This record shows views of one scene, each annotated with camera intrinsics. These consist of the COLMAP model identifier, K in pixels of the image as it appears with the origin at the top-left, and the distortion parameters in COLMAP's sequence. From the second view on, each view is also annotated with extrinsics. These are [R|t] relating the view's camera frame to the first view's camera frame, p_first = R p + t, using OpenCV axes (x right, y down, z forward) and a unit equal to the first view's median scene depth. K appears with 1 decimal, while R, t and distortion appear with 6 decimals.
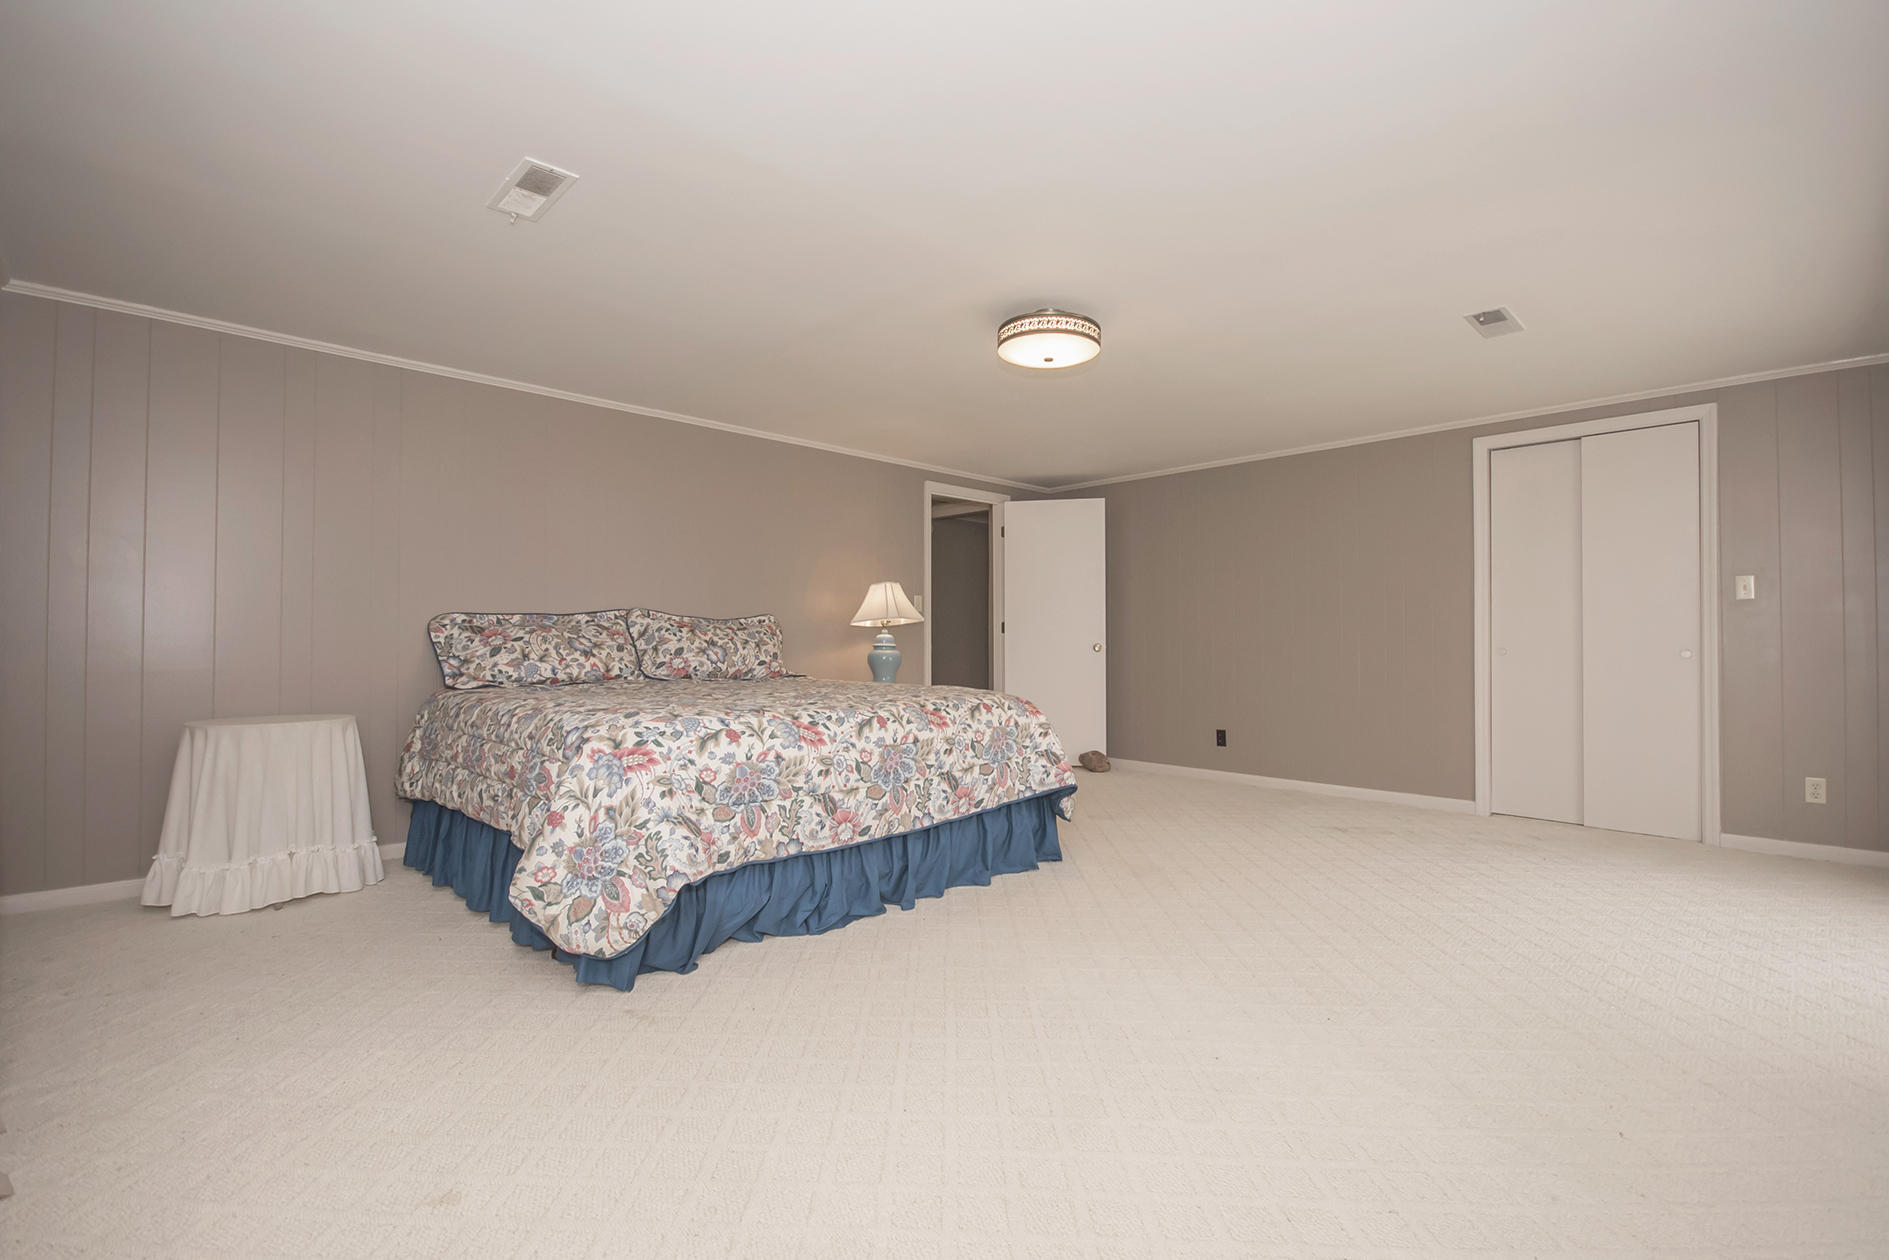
lens RADIAL K [[826.7, 0, 944.5], [0, 826.7, 630.0], [0, 0, 1]] dist [-0.001925, -0.000455]
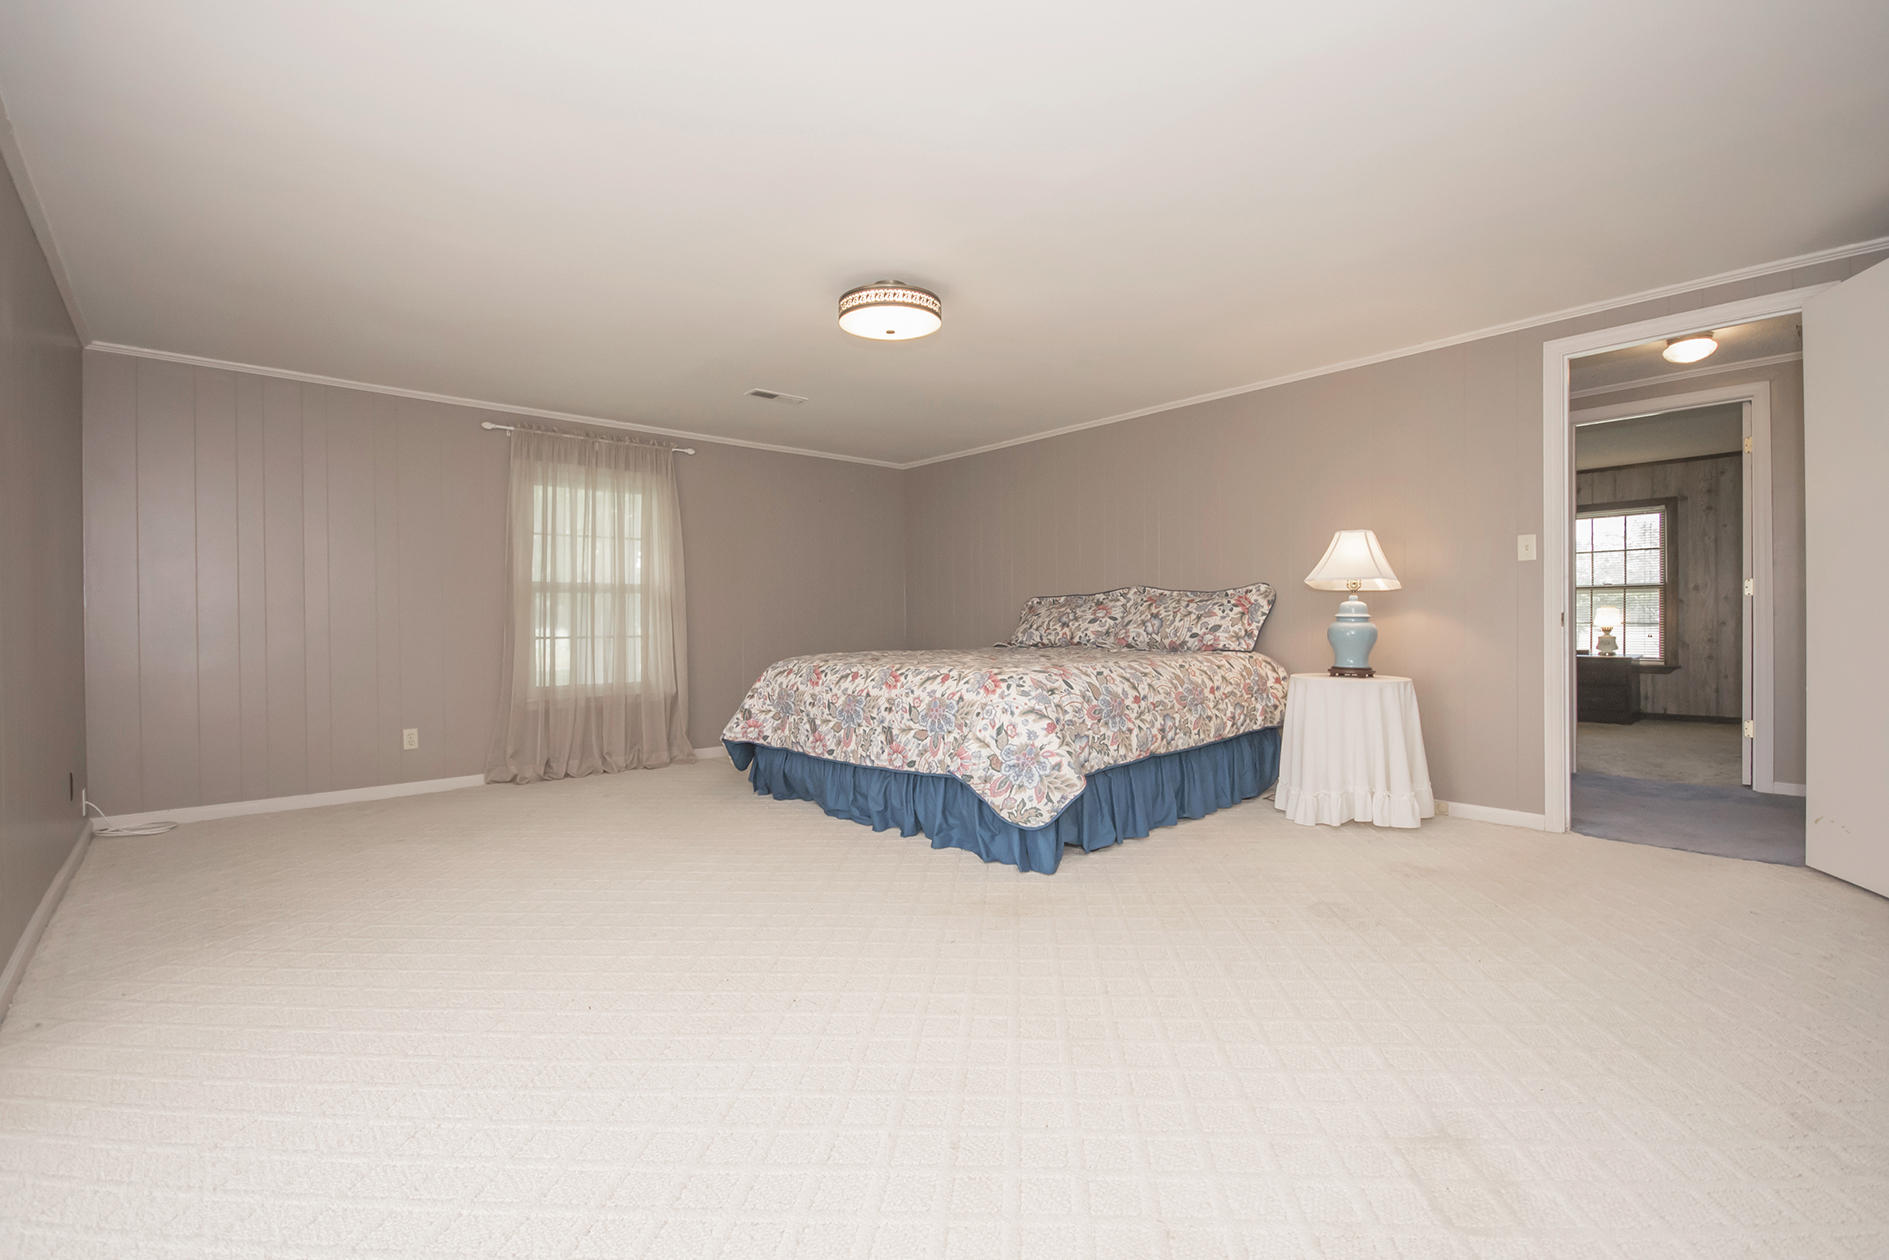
lens RADIAL K [[826.7, 0, 944.5], [0, 826.7, 630.0], [0, 0, 1]] dist [-0.001925, -0.000455]
pose [[-0.030919, 0.010458, -0.999467, 1.089729], [0.024077, 0.999663, 0.009716, 0.024105], [0.999232, -0.023764, -0.031161, 1.049054]]
